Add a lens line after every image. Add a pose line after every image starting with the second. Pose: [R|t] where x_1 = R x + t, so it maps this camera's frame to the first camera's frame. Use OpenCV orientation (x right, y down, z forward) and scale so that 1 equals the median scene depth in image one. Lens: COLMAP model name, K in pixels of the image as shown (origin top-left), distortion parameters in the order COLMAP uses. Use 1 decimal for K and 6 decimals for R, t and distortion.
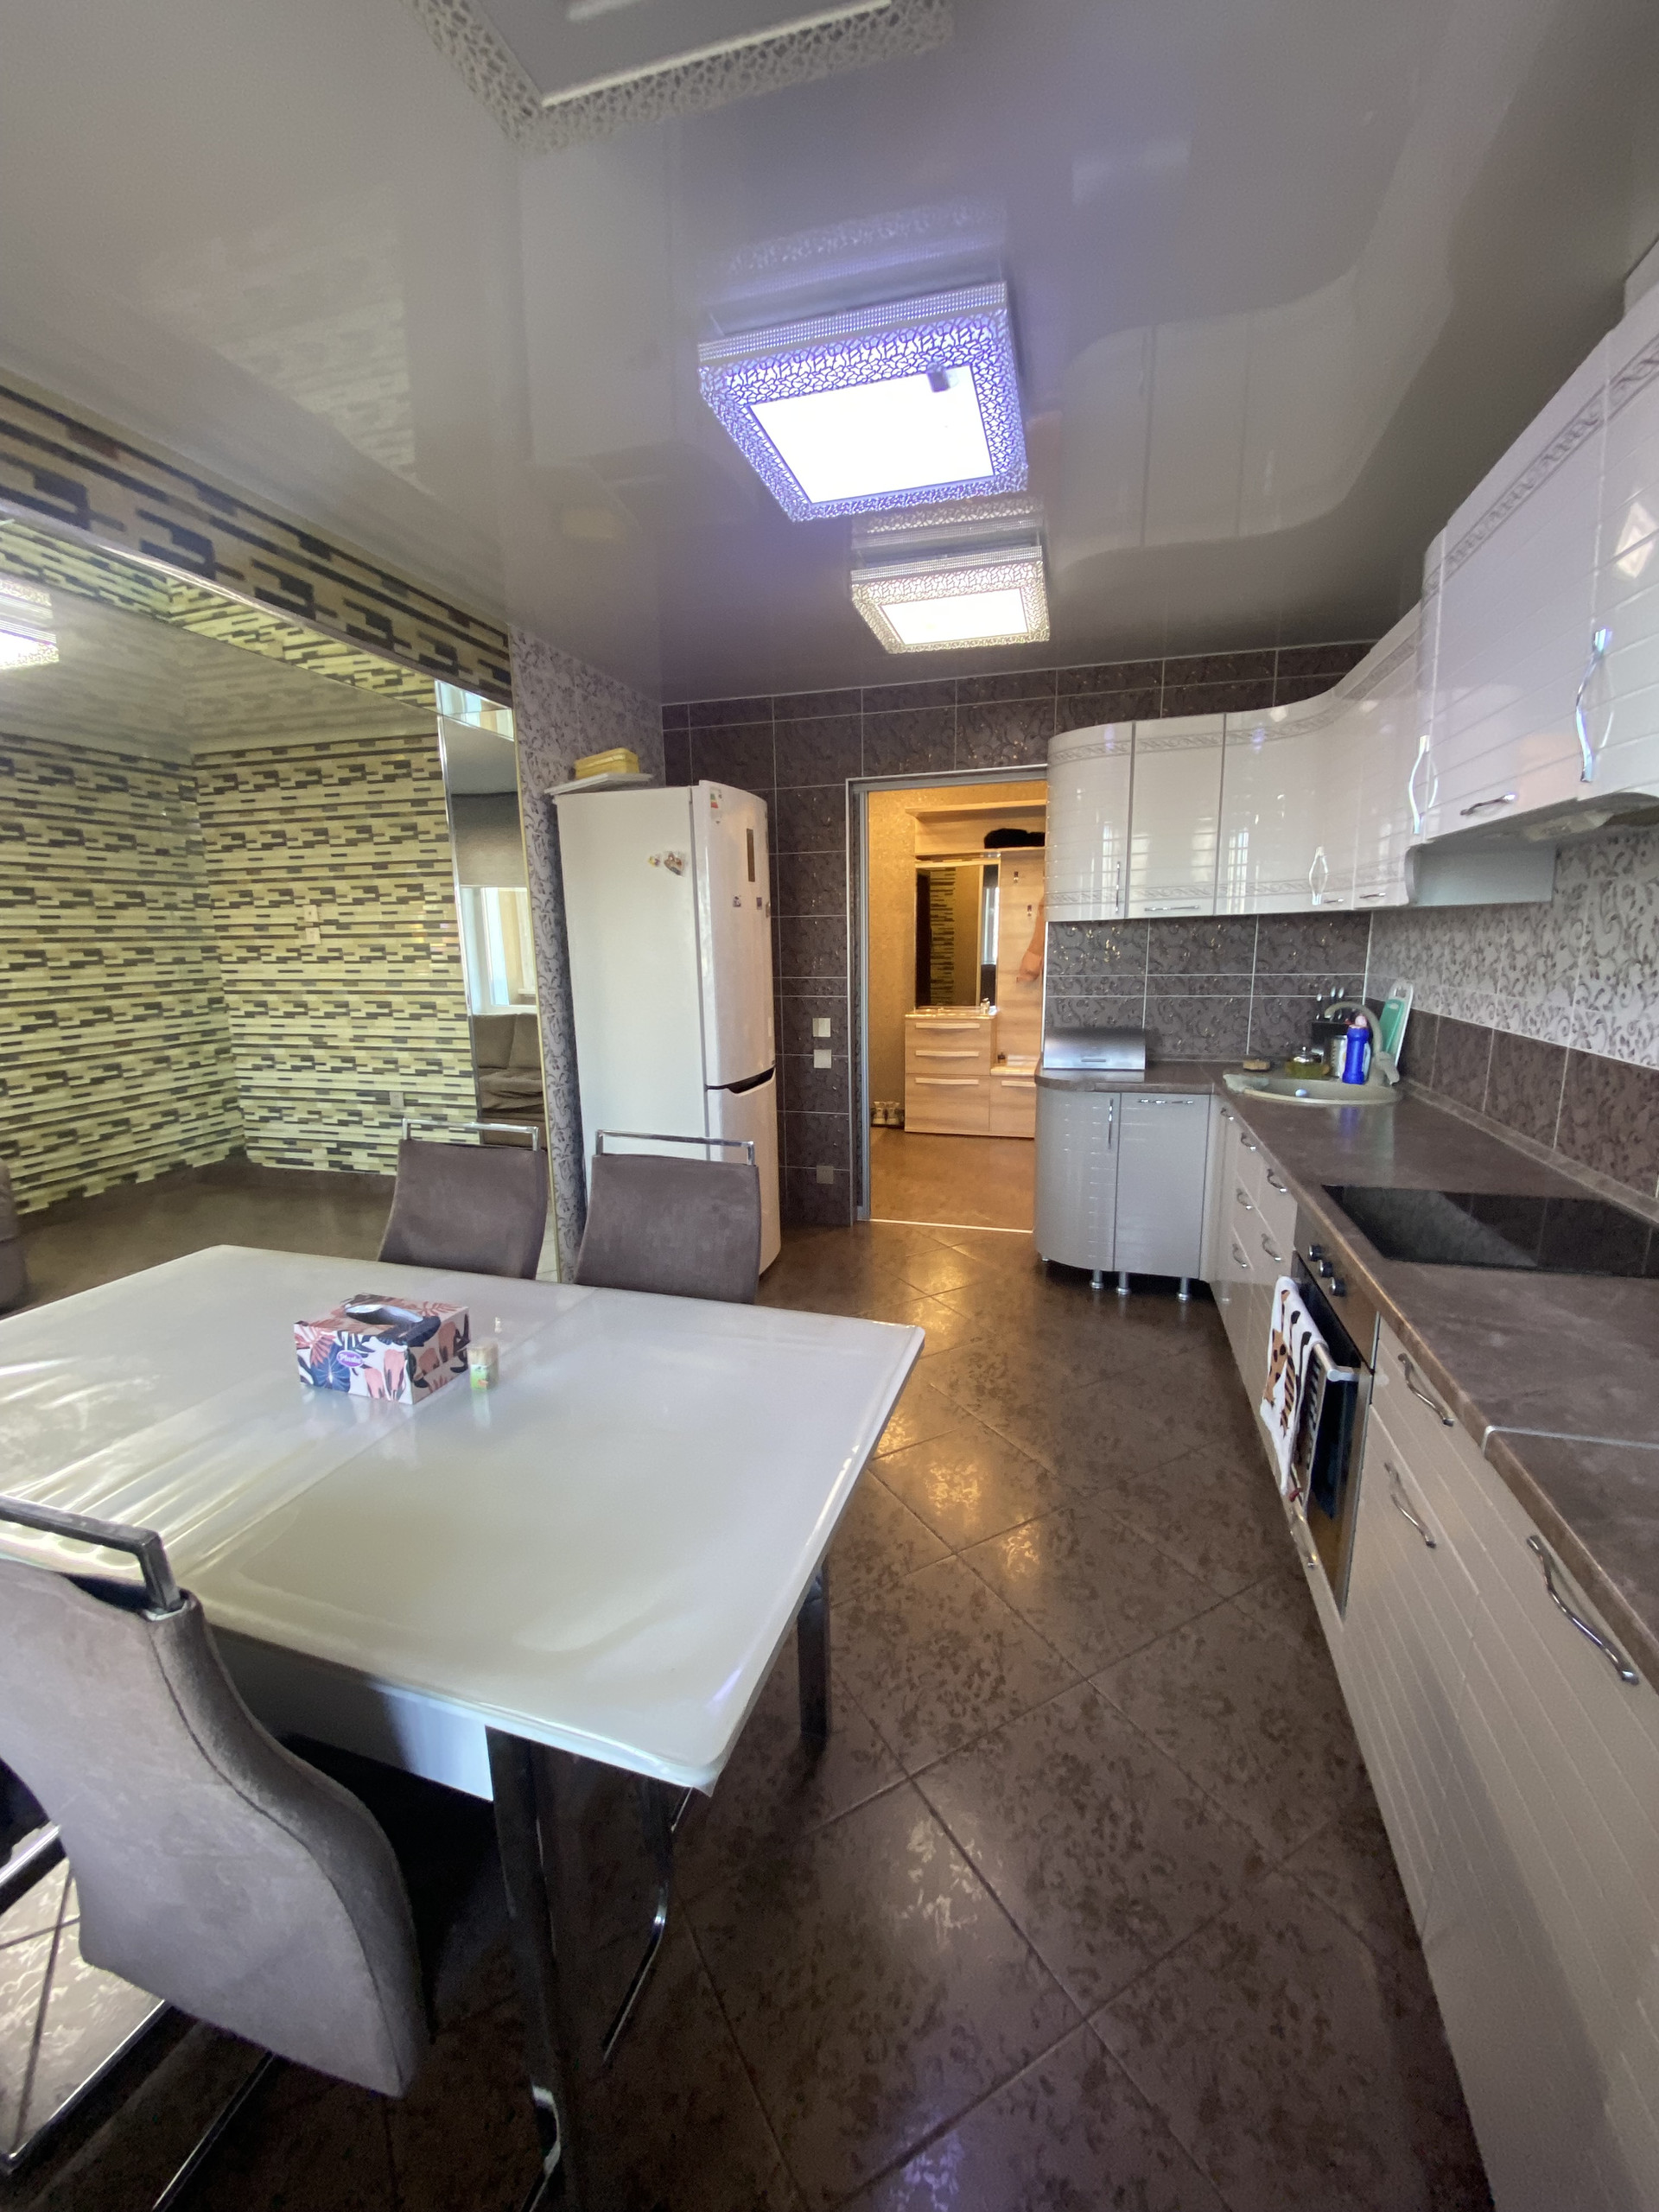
lens RADIAL K [[902.0, 0, 847.1], [0, 902.0, 1102.8], [0, 0, 1]] dist [0.014335, -0.009559]
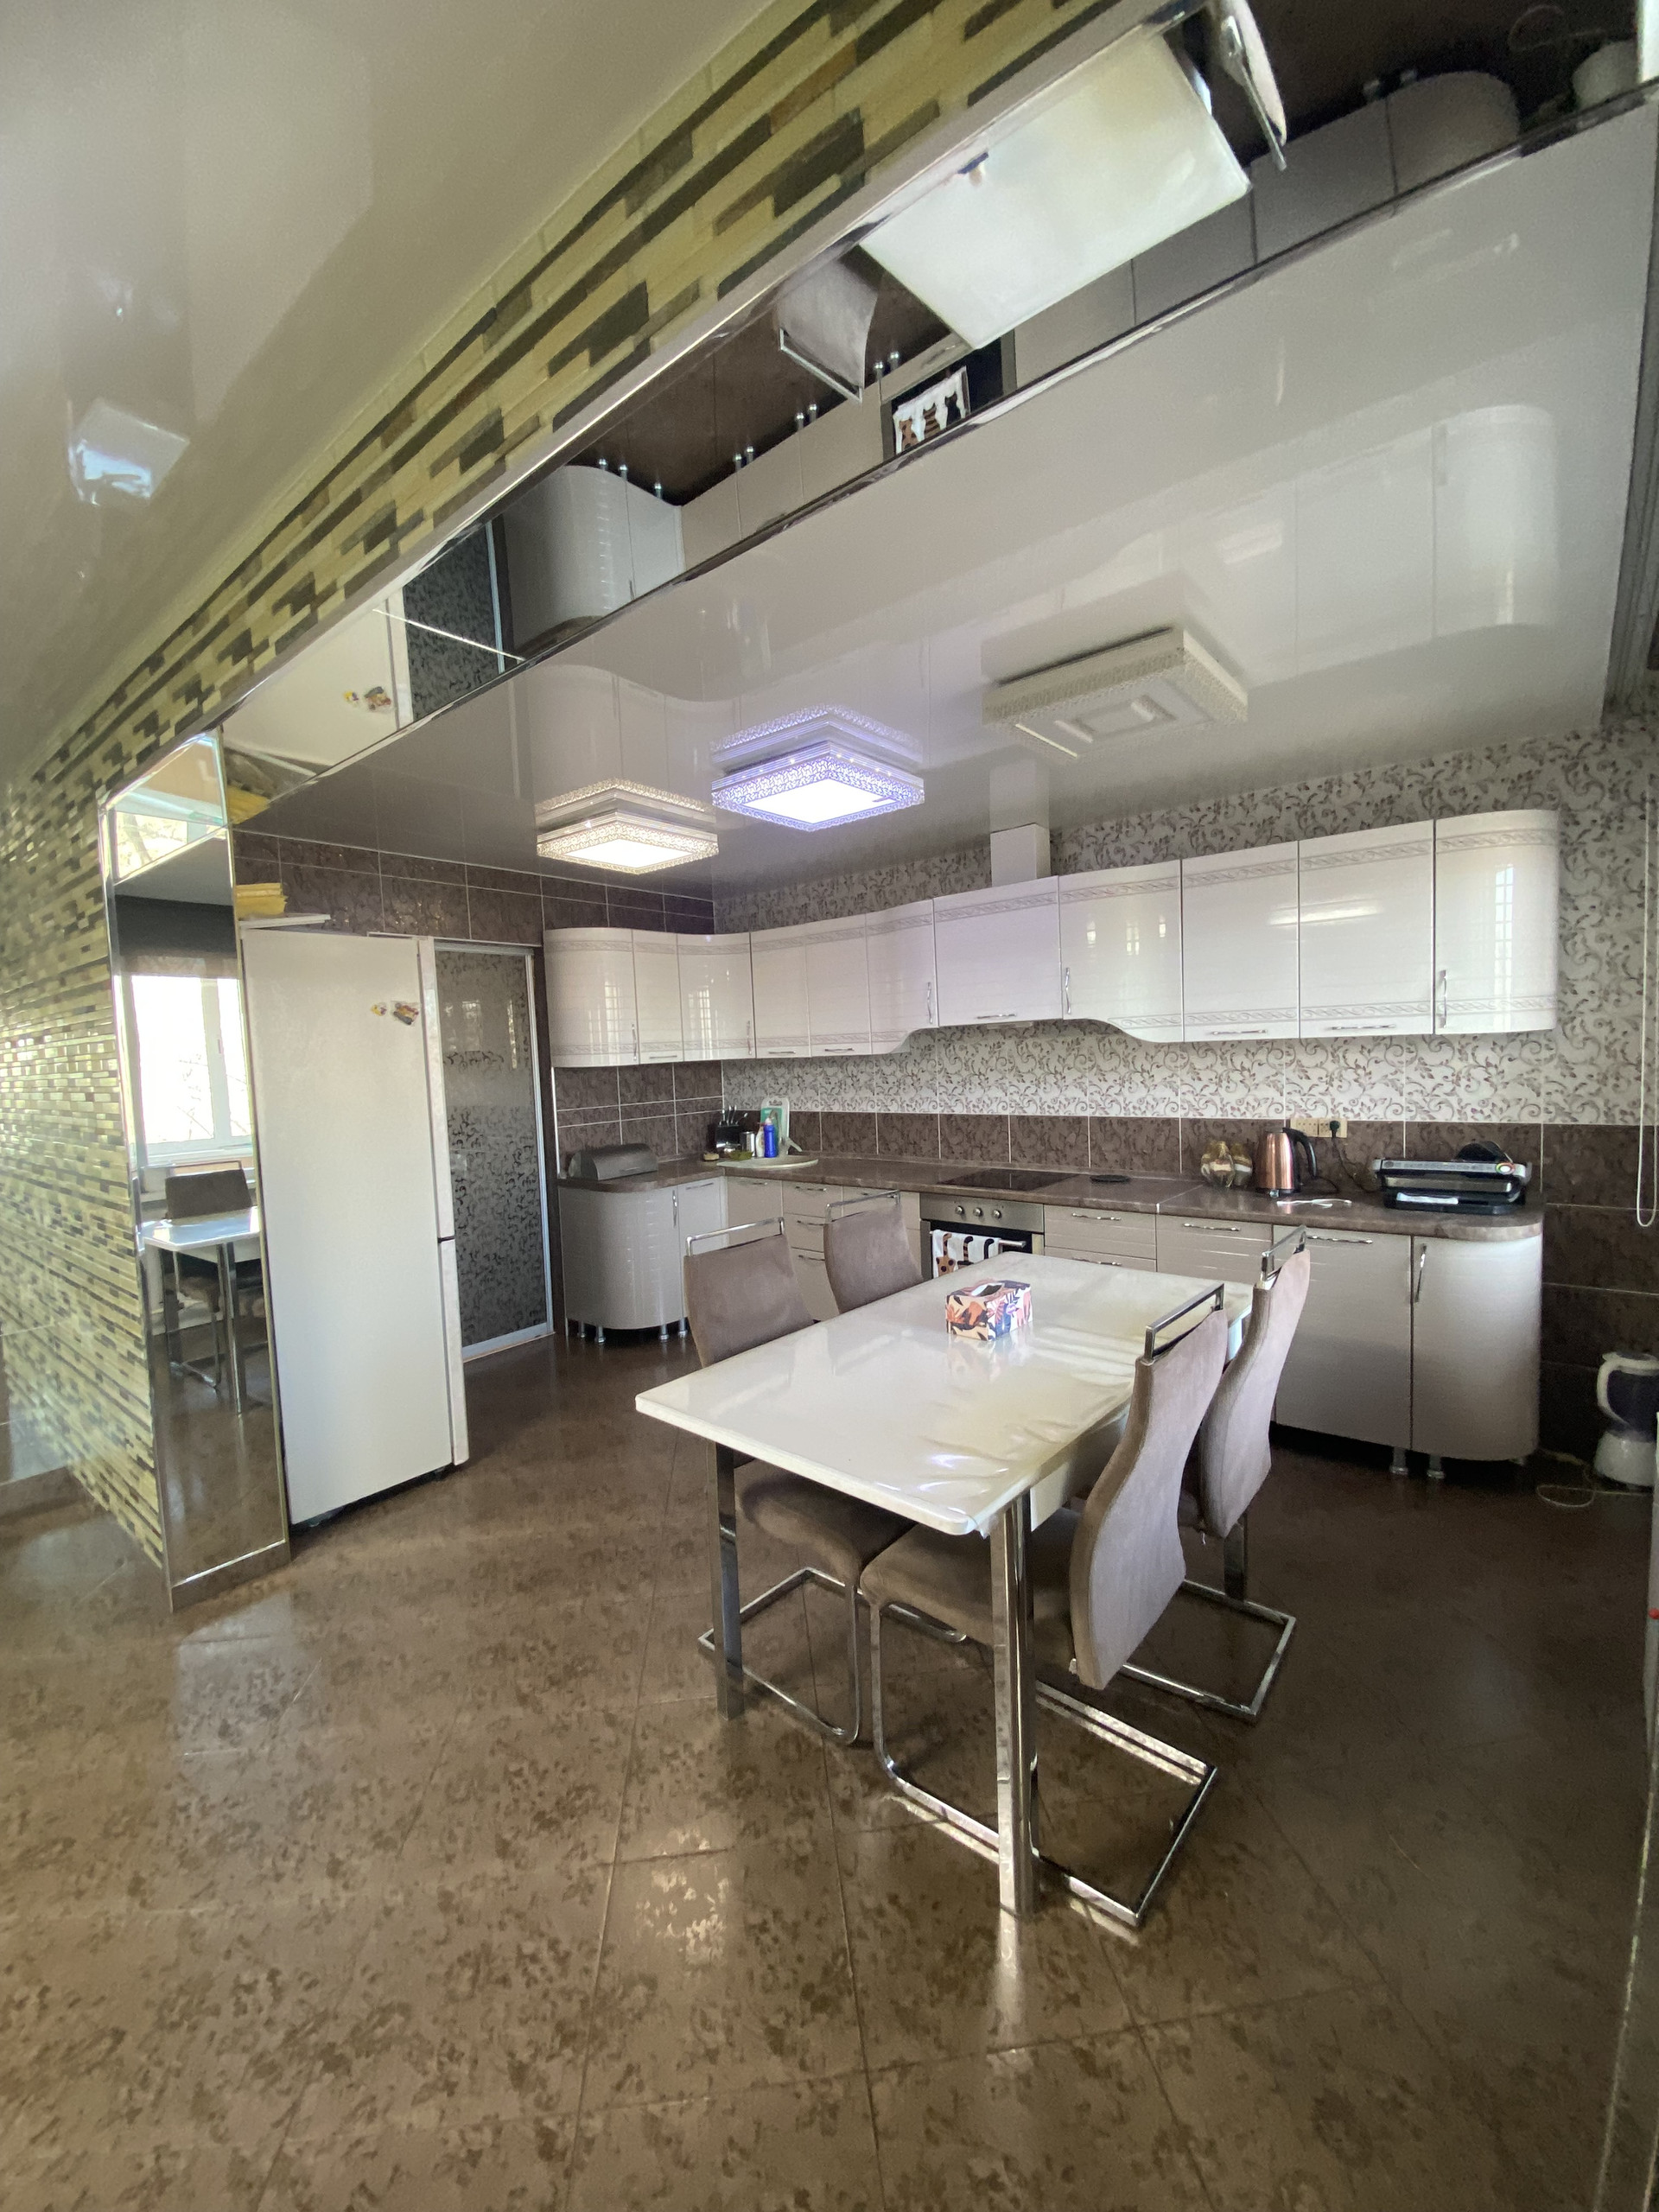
lens RADIAL K [[902.0, 0, 817.1], [0, 902.0, 1101.1], [0, 0, 1]] dist [0.014335, -0.009559]
pose [[0.400030, -0.049161, 0.915183, -0.886751], [0.200452, 0.979077, -0.035025, -0.046839], [-0.894313, 0.197461, 0.401514, 0.220761]]
